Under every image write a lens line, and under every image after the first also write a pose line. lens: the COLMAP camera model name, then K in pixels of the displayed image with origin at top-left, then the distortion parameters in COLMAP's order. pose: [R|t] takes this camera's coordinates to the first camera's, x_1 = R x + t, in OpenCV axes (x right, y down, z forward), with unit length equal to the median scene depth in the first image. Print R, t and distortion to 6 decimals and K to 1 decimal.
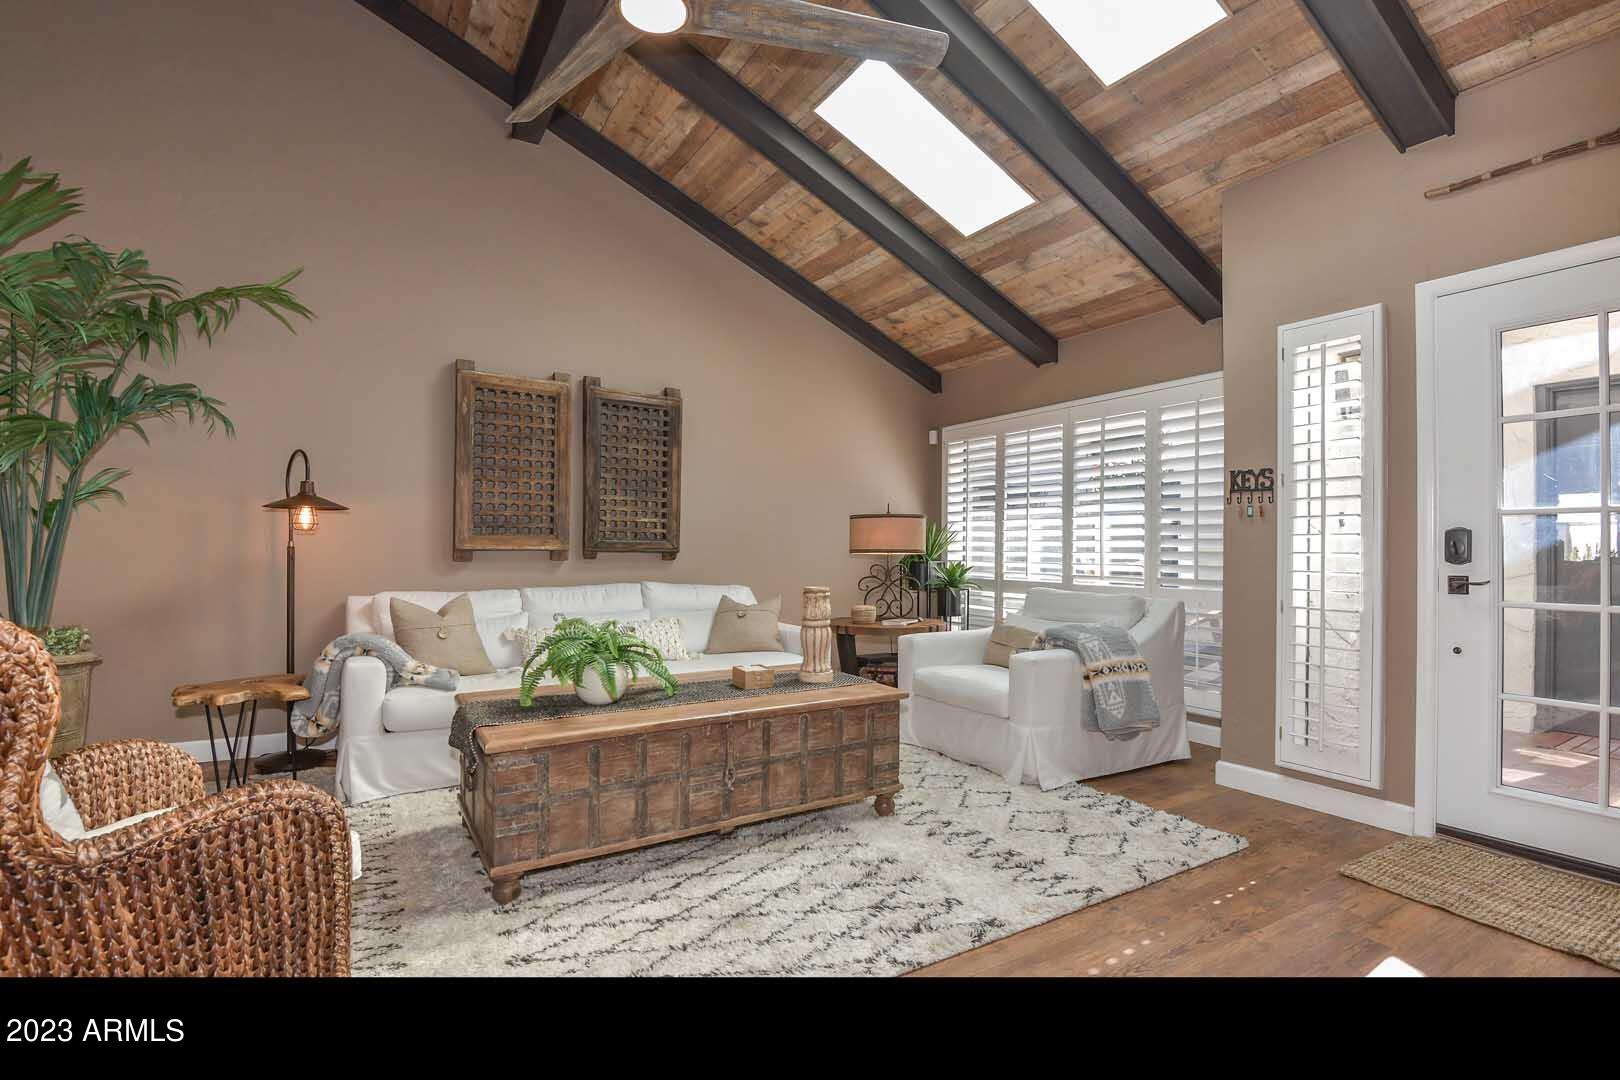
lens RADIAL K [[737.7, 0, 804.4], [0, 737.7, 544.7], [0, 0, 1]] dist [0.012249, -0.026883]
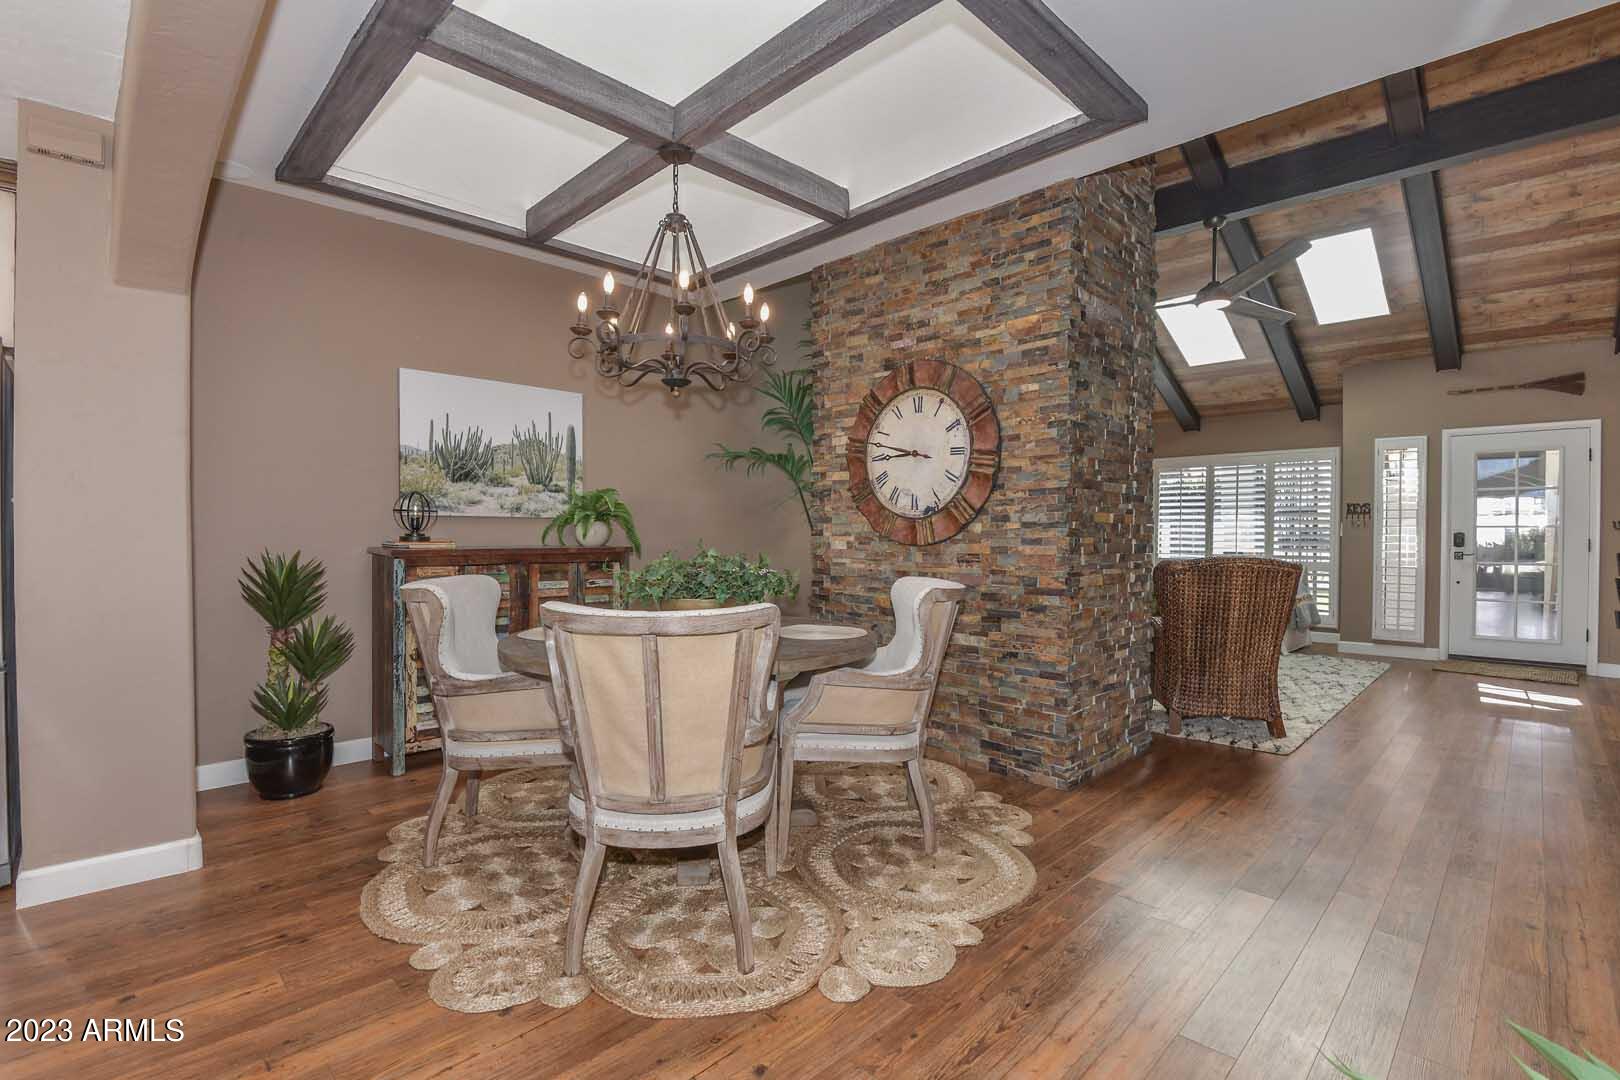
lens RADIAL K [[741.7, 0, 808.5], [0, 741.7, 546.6], [0, 0, 1]] dist [0.003167, -0.015689]
pose [[0.969019, -0.006498, 0.246902, -1.392587], [0.000885, 0.999739, 0.022836, -0.025695], [-0.246986, -0.021910, 0.968771, -0.649734]]
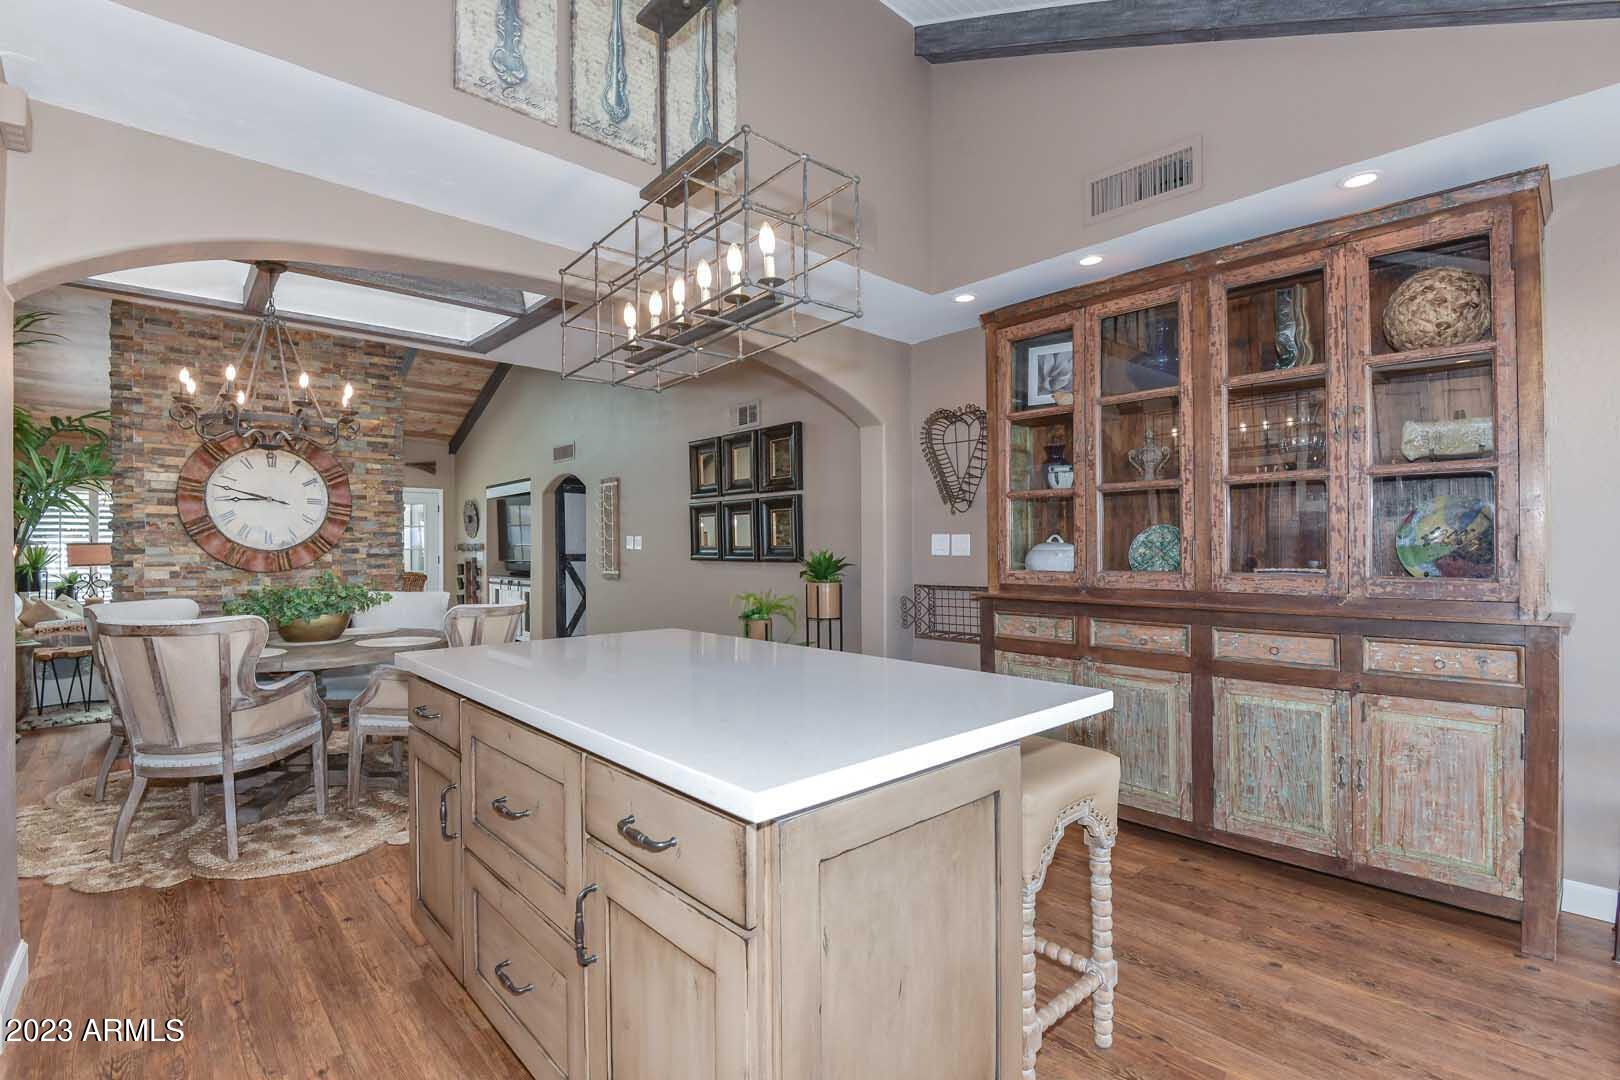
lens RADIAL K [[737.7, 0, 804.4], [0, 737.7, 544.7], [0, 0, 1]] dist [0.012249, -0.026883]
pose [[-0.197155, -0.000840, 0.980372, -2.510681], [-0.003887, 0.999992, 0.000075, -0.057090], [-0.980365, -0.003796, -0.197157, -0.332471]]
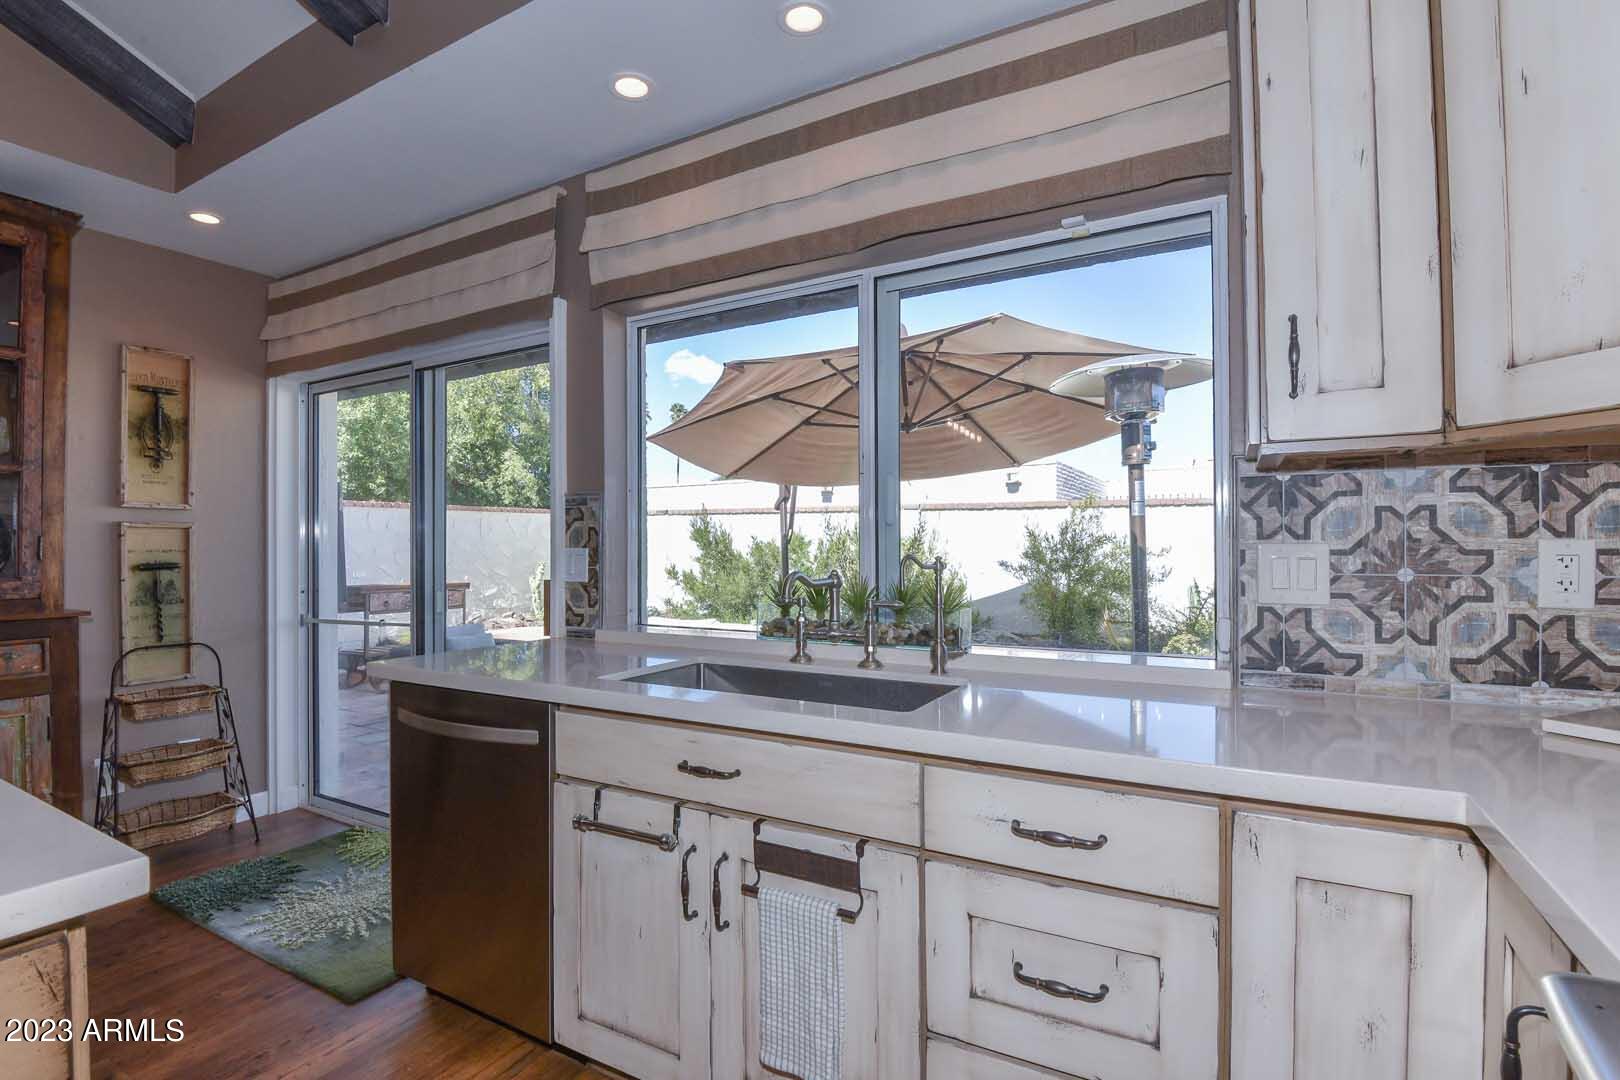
lens RADIAL K [[751.6, 0, 814.6], [0, 751.6, 541.3], [0, 0, 1]] dist [-0.002206, -0.015886]
pose [[-0.861445, -0.005024, -0.507827, -2.293188], [0.004560, 0.999834, -0.017626, -0.047323], [0.507831, -0.017500, -0.861279, -0.094327]]
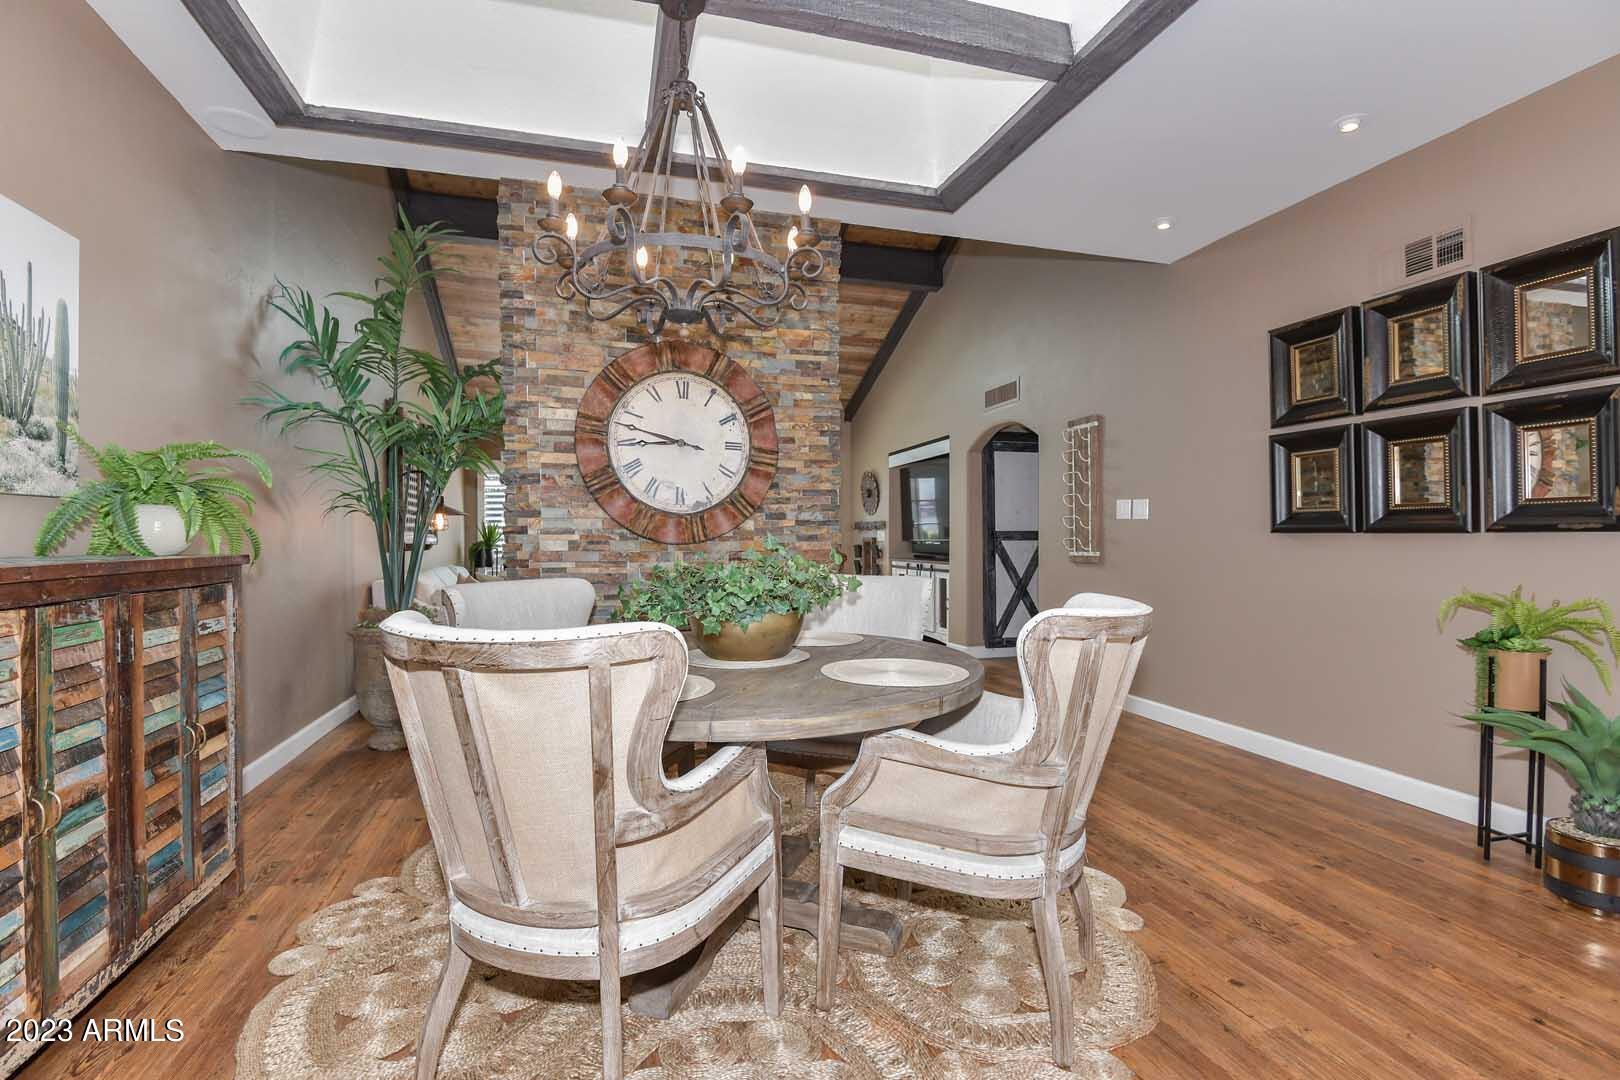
lens RADIAL K [[741.3, 0, 814.4], [0, 741.3, 543.0], [0, 0, 1]] dist [0.013352, -0.027277]
pose [[0.243229, -0.013986, 0.969868, -1.895307], [-0.001207, 0.999891, 0.014722, -0.018151], [-0.969968, -0.004751, 0.243186, -0.043878]]
